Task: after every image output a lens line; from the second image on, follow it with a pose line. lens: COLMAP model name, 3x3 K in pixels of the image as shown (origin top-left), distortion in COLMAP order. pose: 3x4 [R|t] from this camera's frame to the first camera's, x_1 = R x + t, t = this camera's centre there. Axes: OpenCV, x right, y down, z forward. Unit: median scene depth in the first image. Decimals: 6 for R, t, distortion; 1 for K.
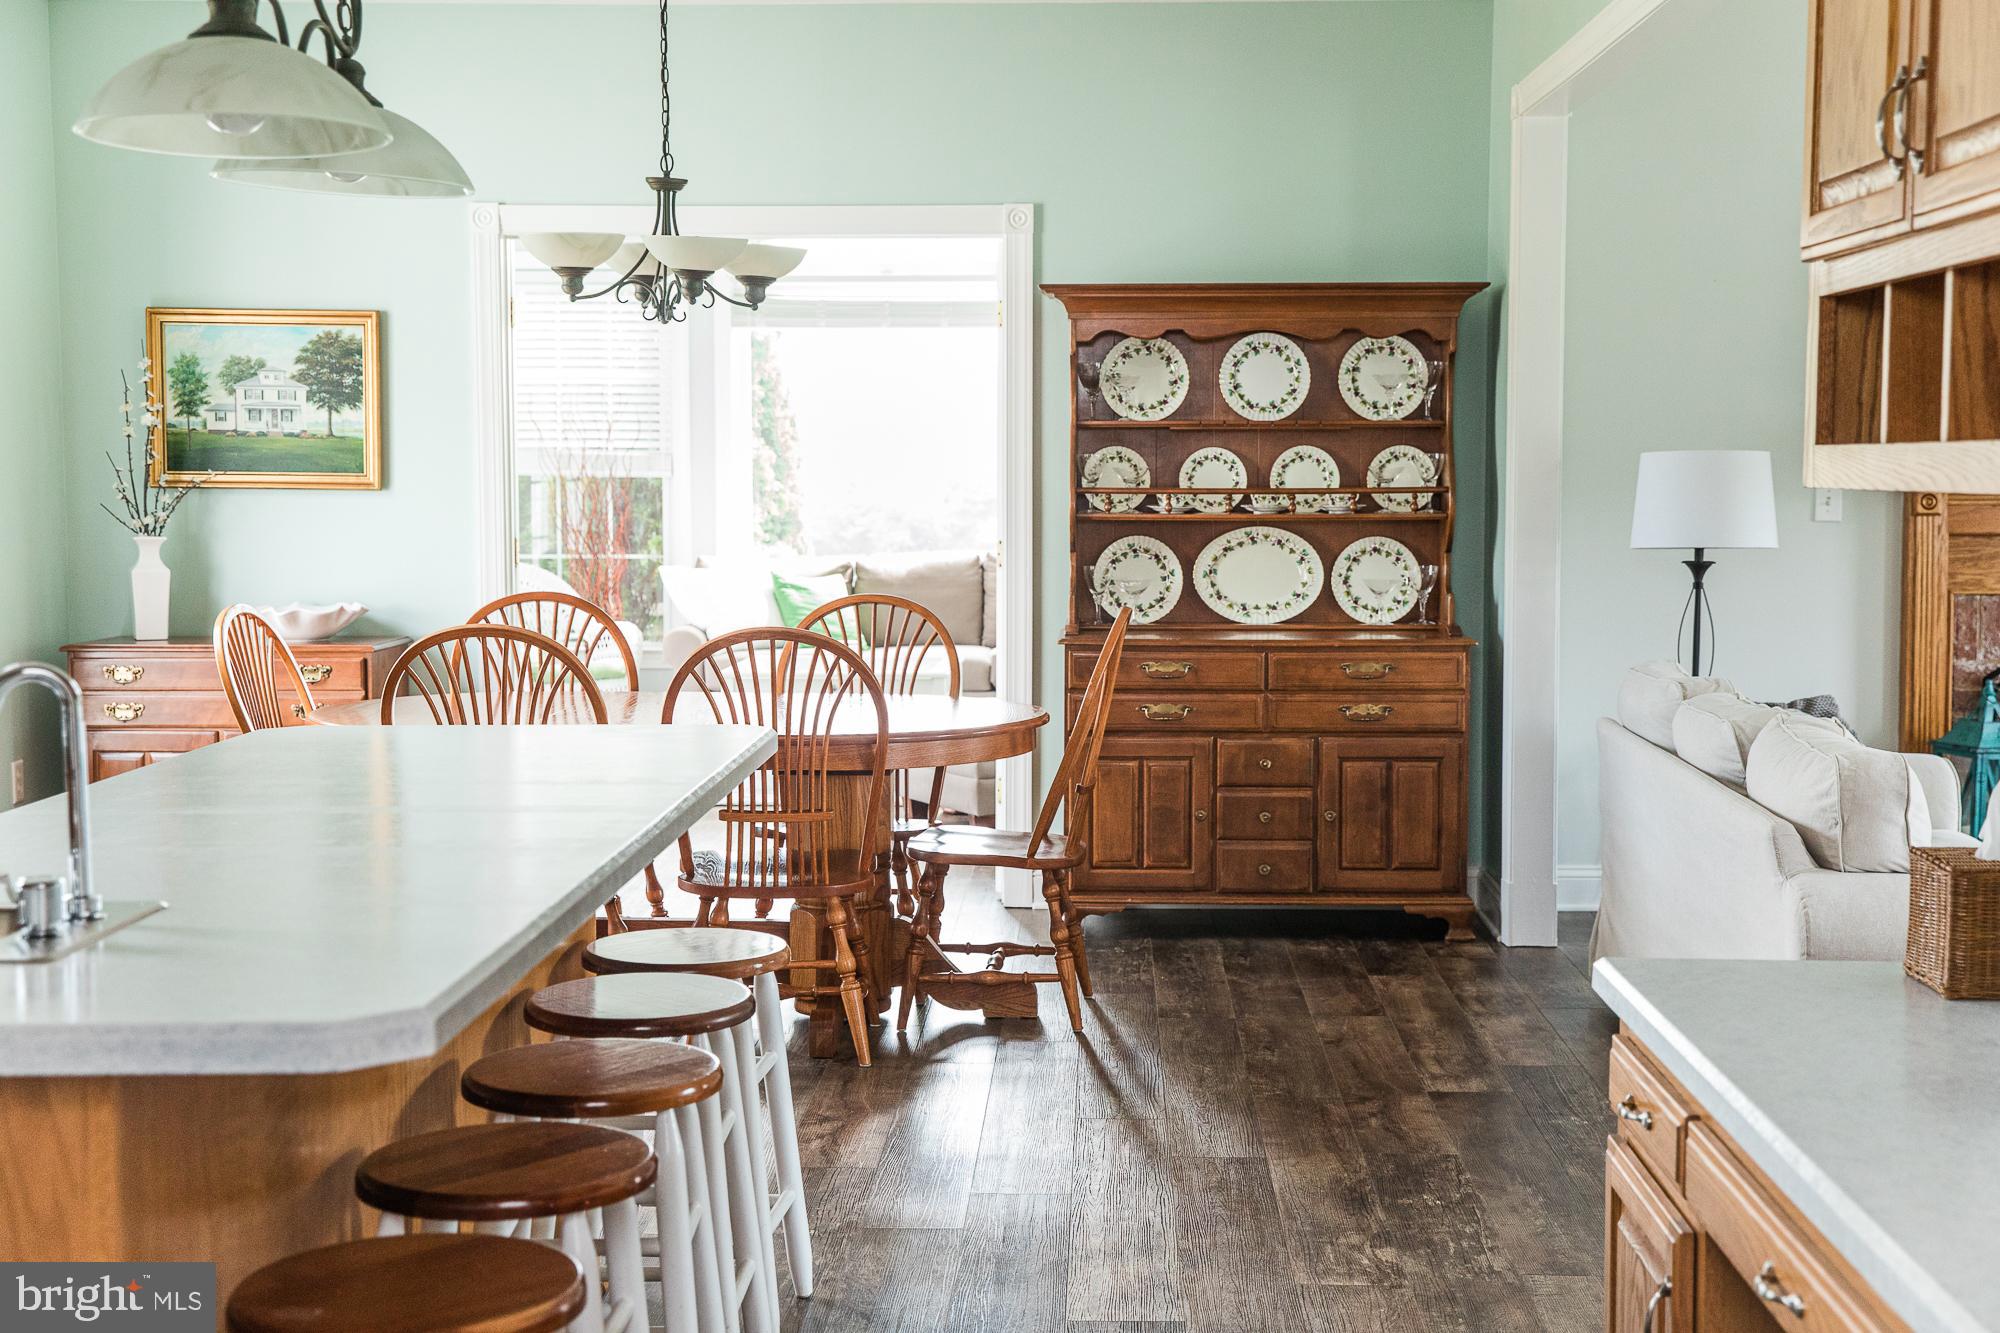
lens RADIAL K [[2604.4, 0, 1000.0], [0, 2604.4, 666.5], [0, 0, 1]] dist [-0.006363, 0.027984]
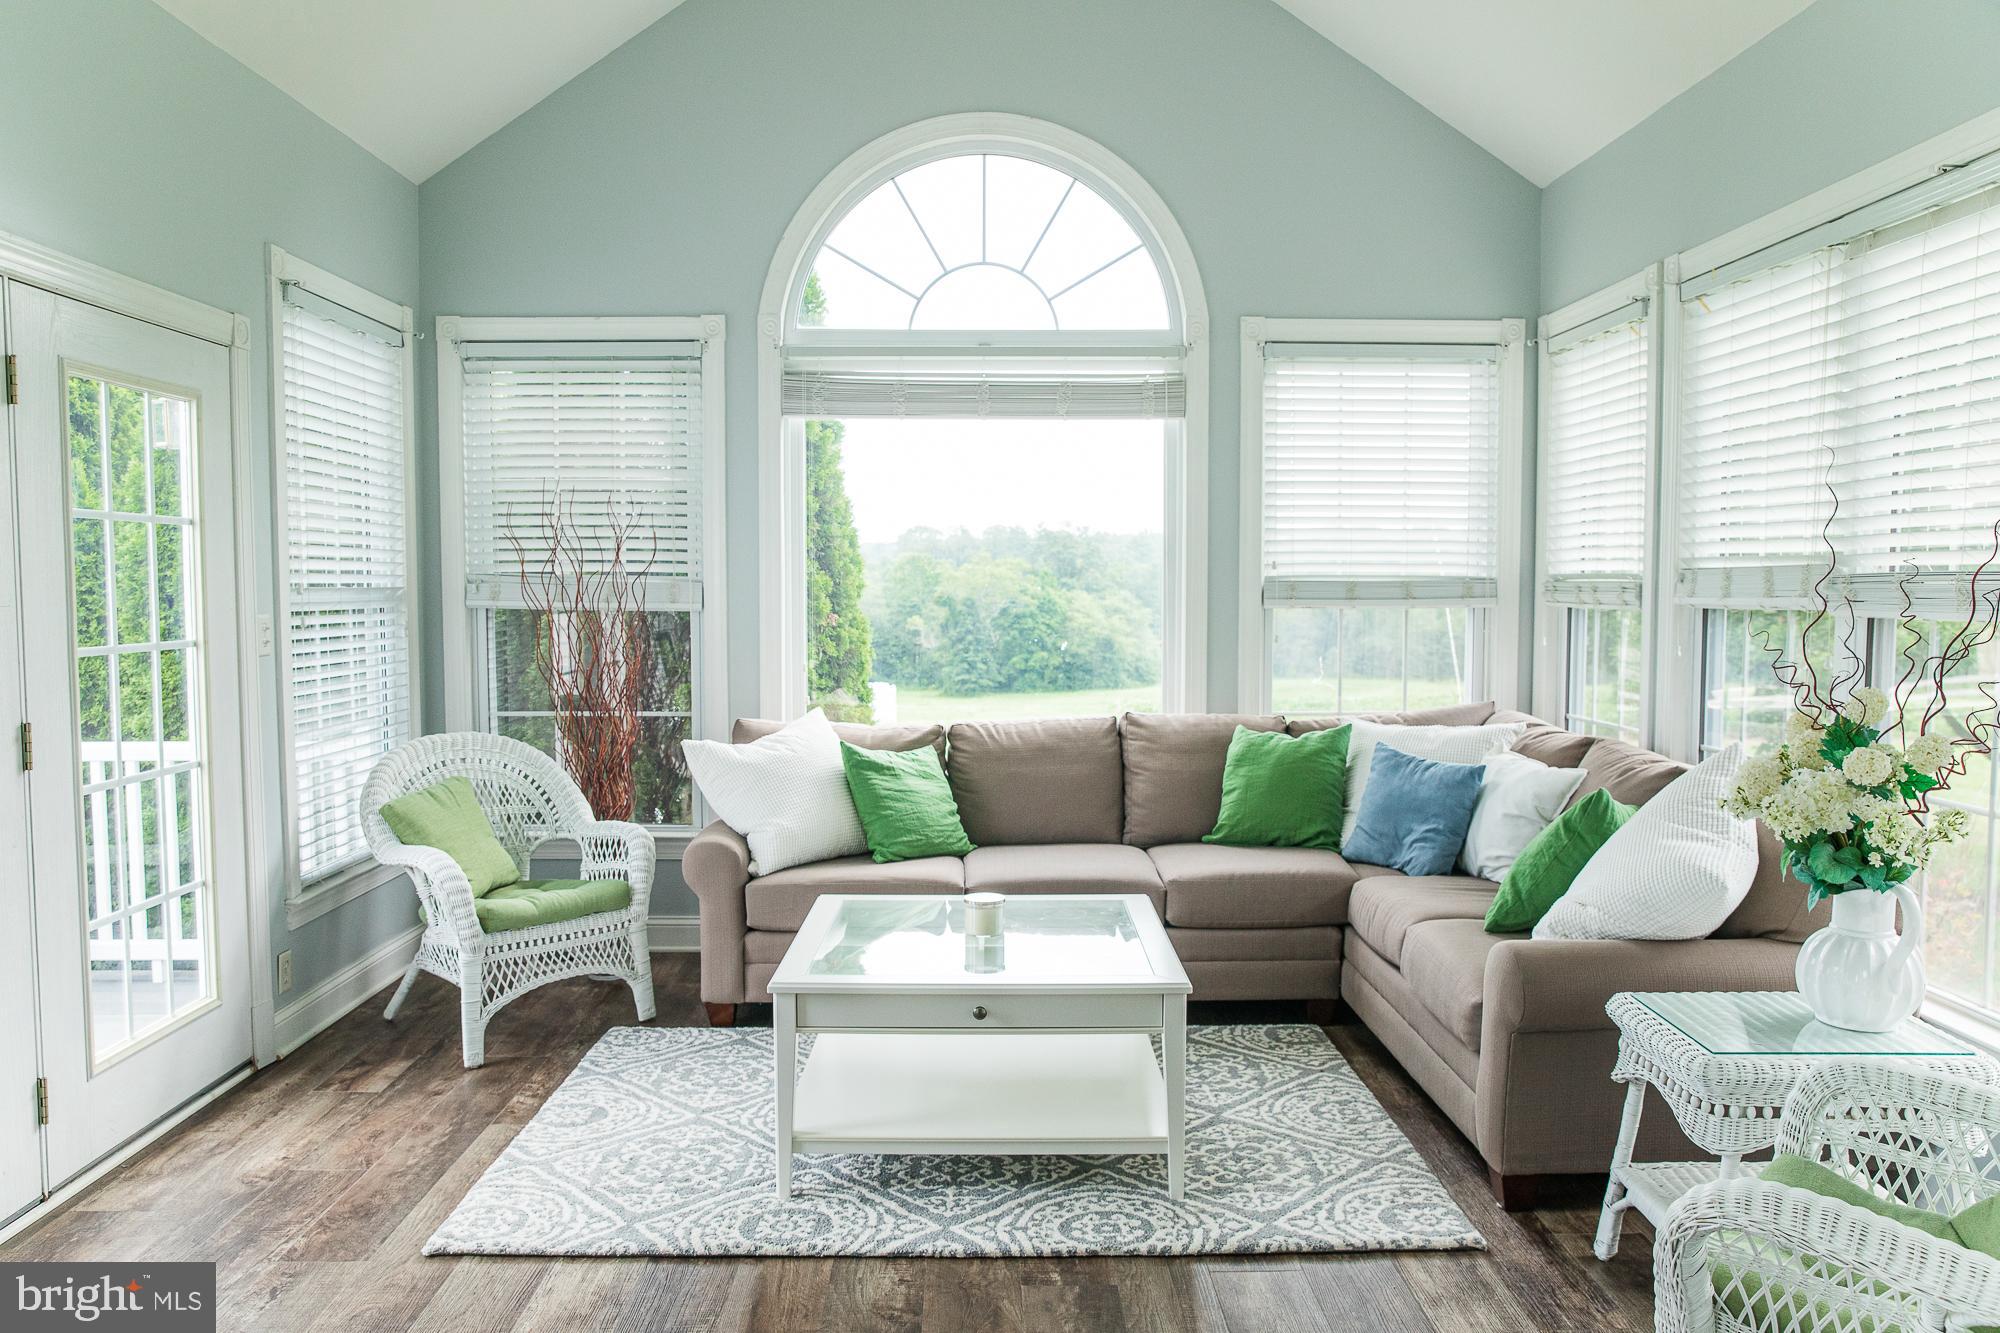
lens RADIAL K [[1467.3, 0, 1000.0], [0, 1467.3, 666.5], [0, 0, 1]] dist [0.005313, 0.001091]
pose [[0.998253, -0.003380, 0.058987, -0.064675], [0.004517, 0.999806, -0.019152, -0.048213], [-0.058911, 0.019385, 0.998075, 0.569310]]
